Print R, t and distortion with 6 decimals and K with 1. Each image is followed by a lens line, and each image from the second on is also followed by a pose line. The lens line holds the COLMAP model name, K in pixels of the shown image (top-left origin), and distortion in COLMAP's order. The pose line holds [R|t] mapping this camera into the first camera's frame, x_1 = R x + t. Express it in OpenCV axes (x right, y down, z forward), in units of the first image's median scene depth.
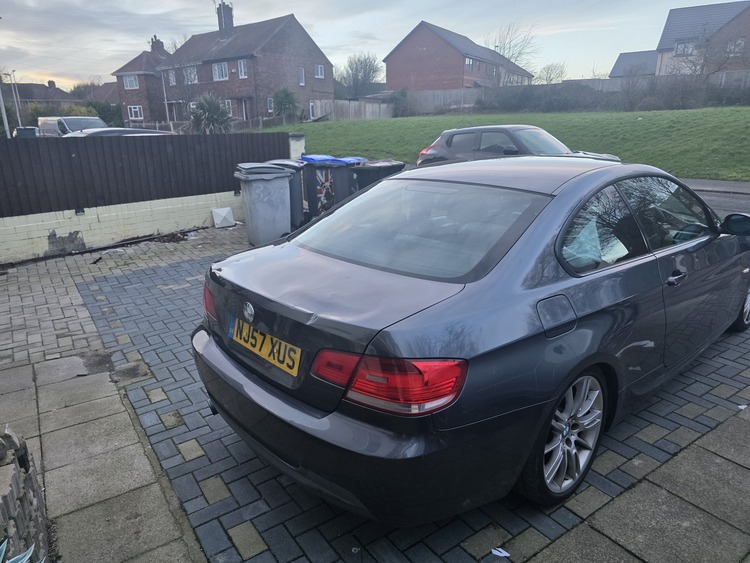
lens RADIAL K [[510.6, 0, 372.2], [0, 510.6, 280.4], [0, 0, 1]] dist [0.000009, -0.000906]
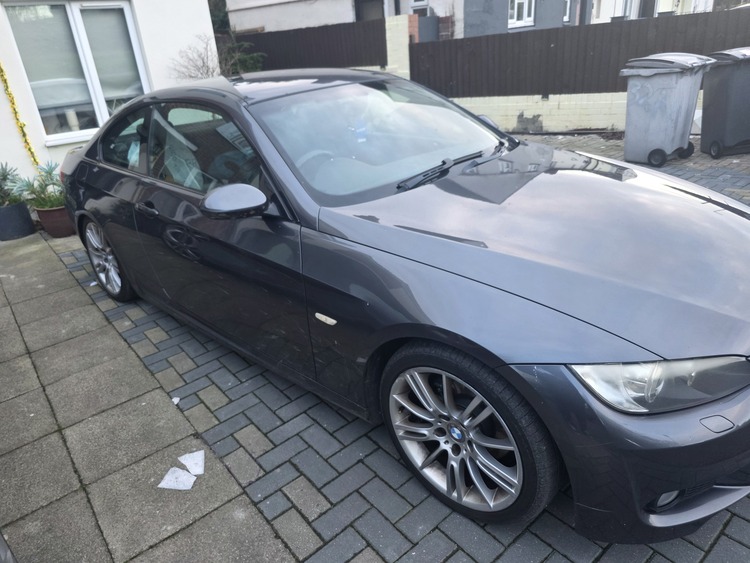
lens RADIAL K [[510.6, 0, 371.8], [0, 510.6, 283.8], [0, 0, 1]] dist [0.000009, -0.000906]
pose [[0.087474, 0.417185, -0.904602, 0.612762], [-0.195723, 0.897581, 0.395021, -0.135998], [0.976750, 0.142497, 0.160167, 0.493245]]
